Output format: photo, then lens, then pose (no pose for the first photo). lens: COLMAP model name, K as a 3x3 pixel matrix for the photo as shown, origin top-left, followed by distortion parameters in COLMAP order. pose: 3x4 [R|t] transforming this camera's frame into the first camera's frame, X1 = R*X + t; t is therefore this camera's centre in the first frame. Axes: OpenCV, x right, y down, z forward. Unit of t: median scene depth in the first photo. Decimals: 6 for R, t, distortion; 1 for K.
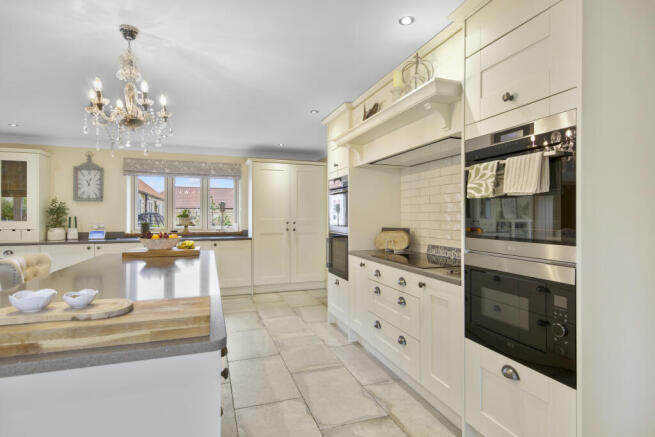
lens RADIAL K [[344.3, 0, 327.5], [0, 344.3, 218.5], [0, 0, 1]] dist [0.015345, -0.000247]
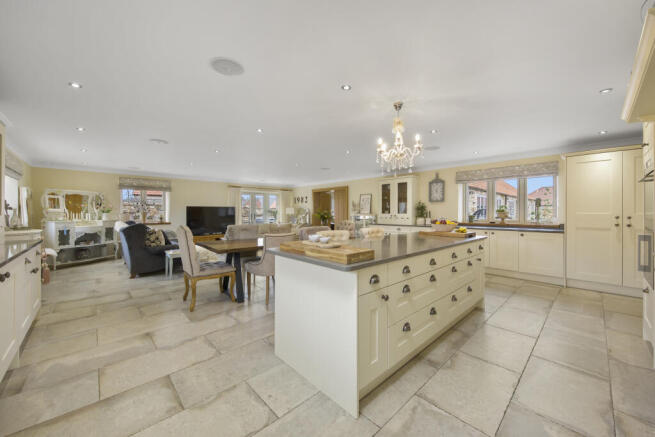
lens RADIAL K [[249.7, 0, 329.8], [0, 249.7, 214.5], [0, 0, 1]] dist [0.001052, 0.000046]
pose [[0.404224, 0.006413, -0.914637, 0.189099], [-0.007466, 0.999965, 0.003711, 0.008785], [0.914629, 0.005329, 0.404258, 0.063133]]
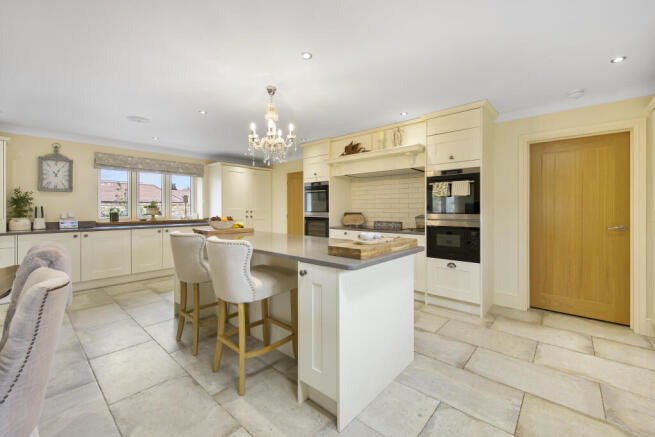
lens RADIAL K [[274.4, 0, 329.7], [0, 274.4, 212.1], [0, 0, 1]] dist [0.002467, -0.000096]
pose [[0.872643, -0.007612, 0.488300, -0.385905], [0.005664, 0.999969, 0.005467, 0.010825], [-0.488327, -0.002005, 0.872659, -0.101419]]
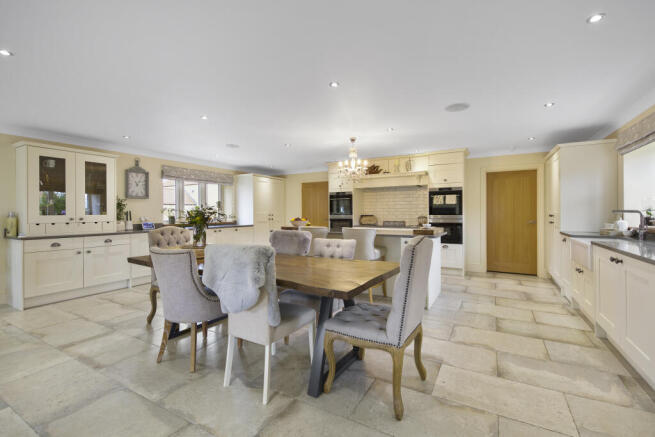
lens RADIAL K [[297.0, 0, 327.5], [0, 297.0, 218.5], [0, 0, 1]] dist [0.013684, -0.000098]
pose [[0.751224, -0.018533, 0.659787, -0.890994], [0.010820, 0.999817, 0.015765, 0.010899], [-0.659959, -0.004704, 0.751287, -0.230571]]
